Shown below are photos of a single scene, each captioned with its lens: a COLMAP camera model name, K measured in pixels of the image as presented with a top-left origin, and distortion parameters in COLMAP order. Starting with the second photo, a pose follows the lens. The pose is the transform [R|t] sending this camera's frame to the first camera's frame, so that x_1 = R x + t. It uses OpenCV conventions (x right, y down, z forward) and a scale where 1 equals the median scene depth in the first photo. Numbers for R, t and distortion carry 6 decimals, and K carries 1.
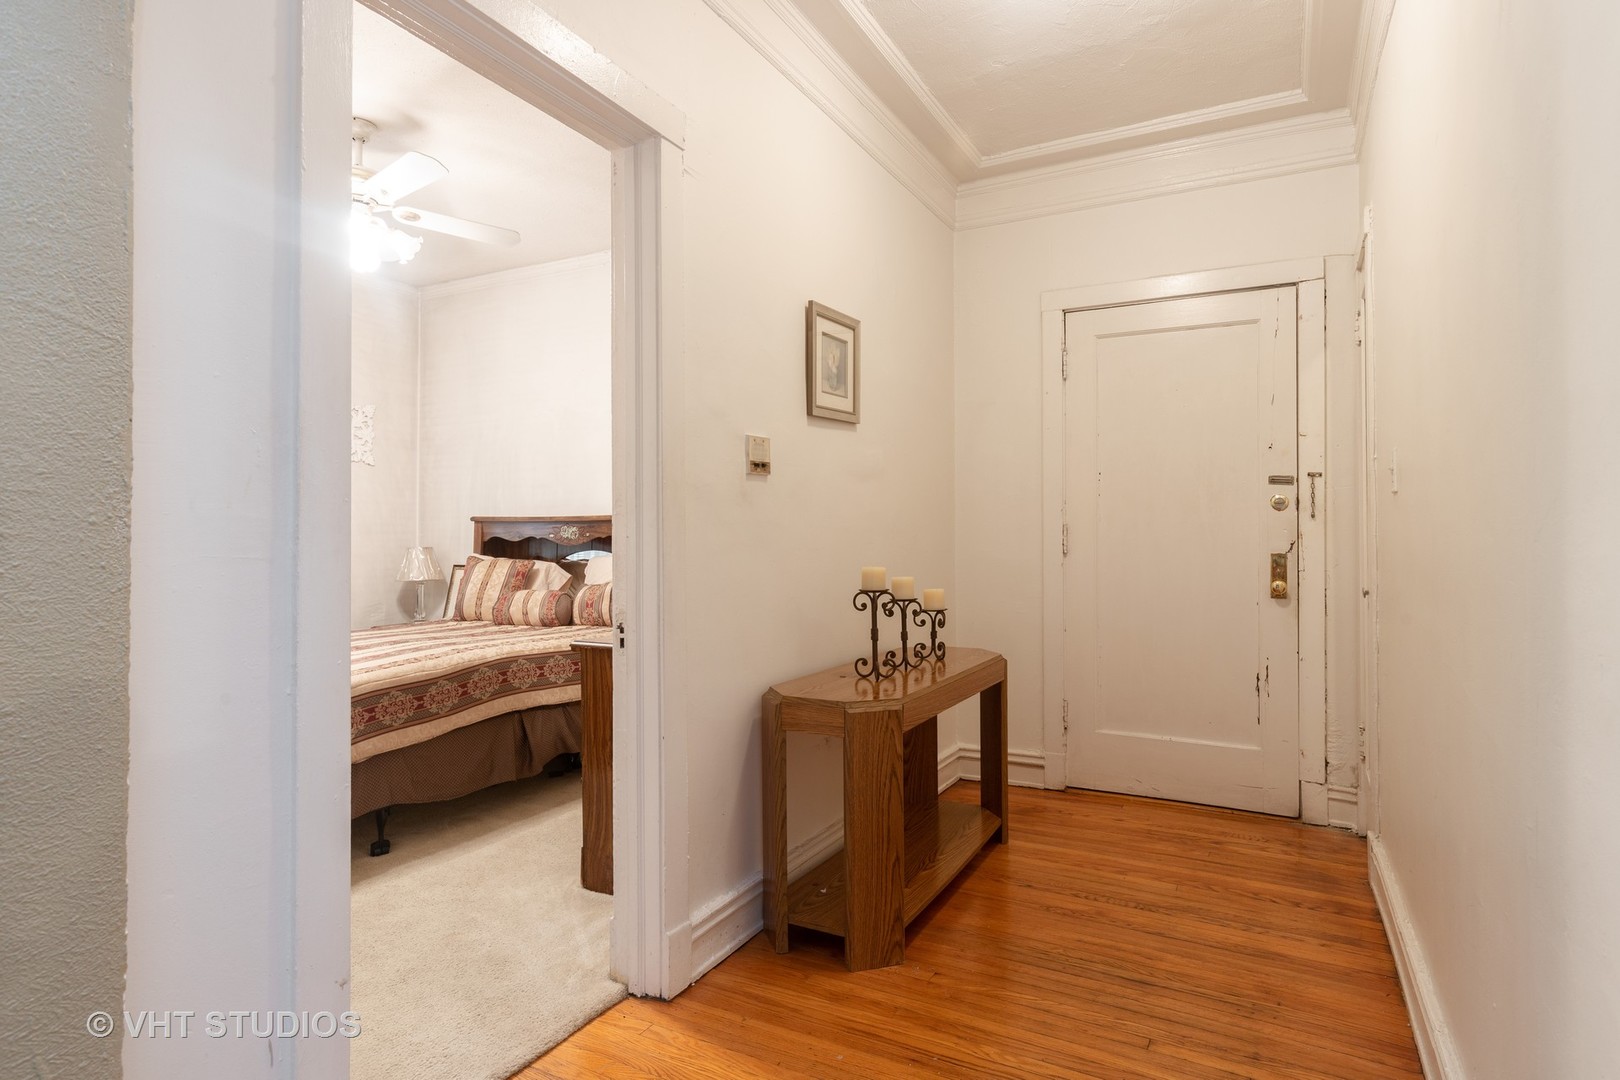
lens RADIAL K [[867.6, 0, 817.8], [0, 867.6, 526.6], [0, 0, 1]] dist [0.004033, 0.000298]
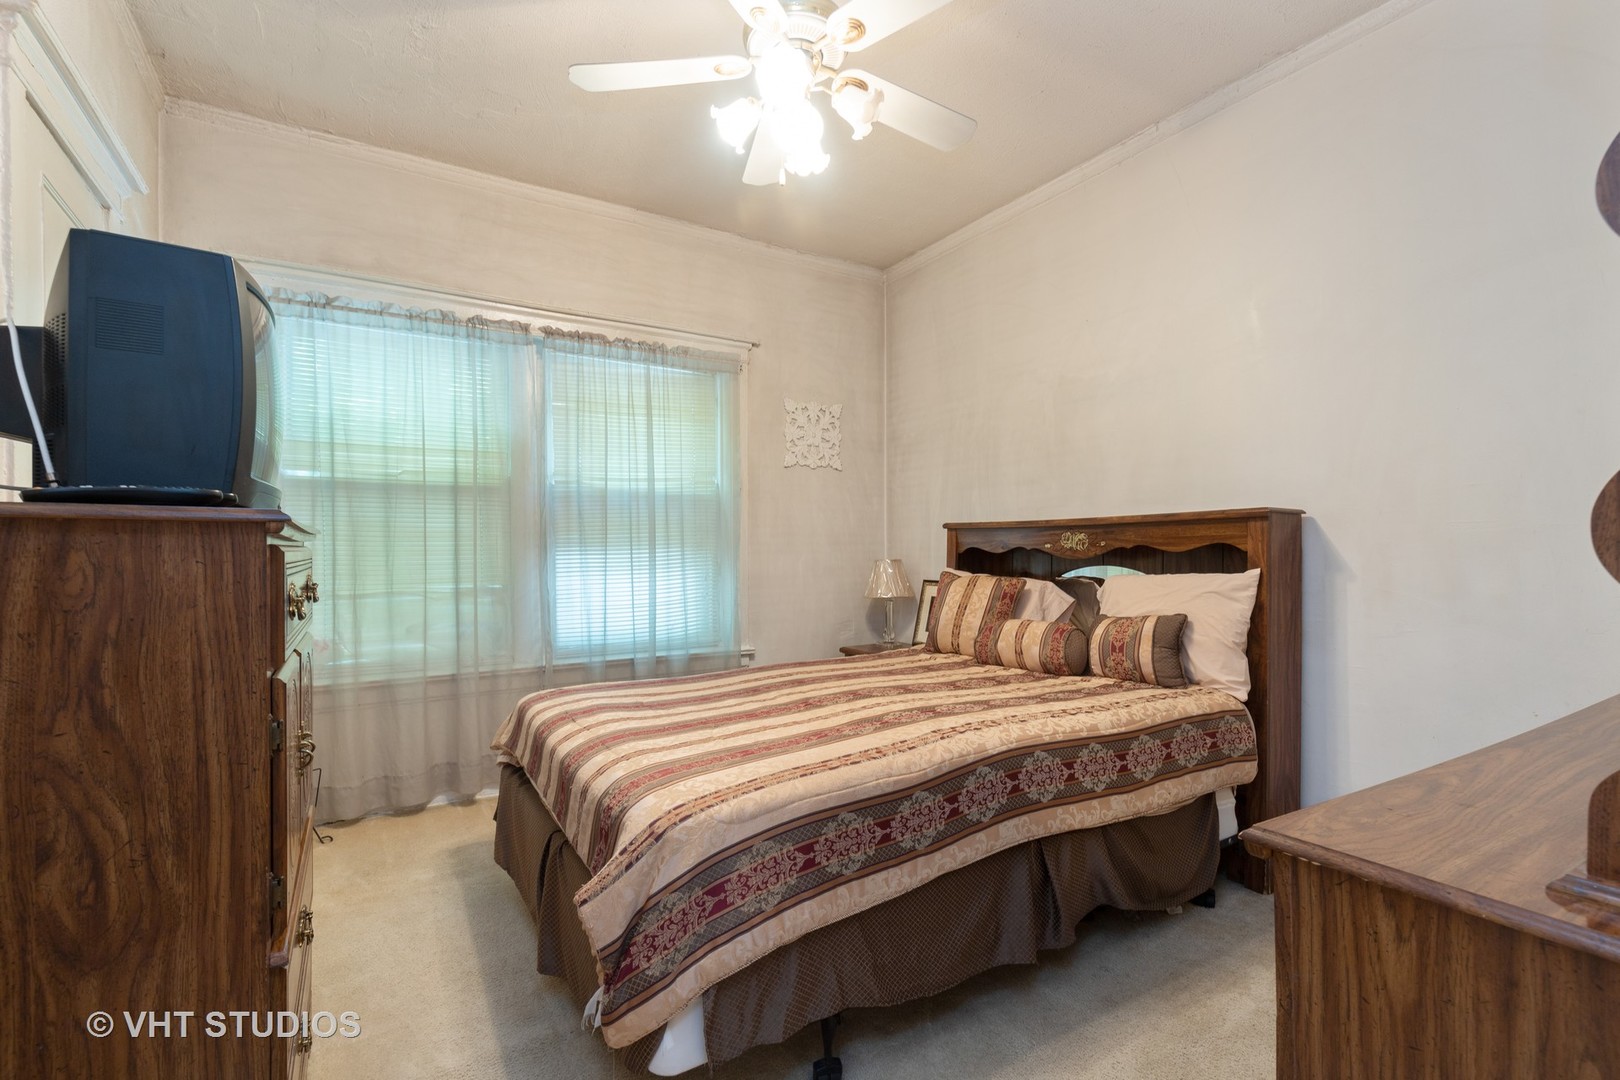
lens RADIAL K [[742.7, 0, 813.0], [0, 742.7, 541.1], [0, 0, 1]] dist [0.006678, 0.000320]
pose [[0.860388, -0.008628, -0.509567, -0.159447], [0.010780, 0.999941, 0.001270, 0.003617], [0.509526, -0.006585, 0.860430, 0.358045]]
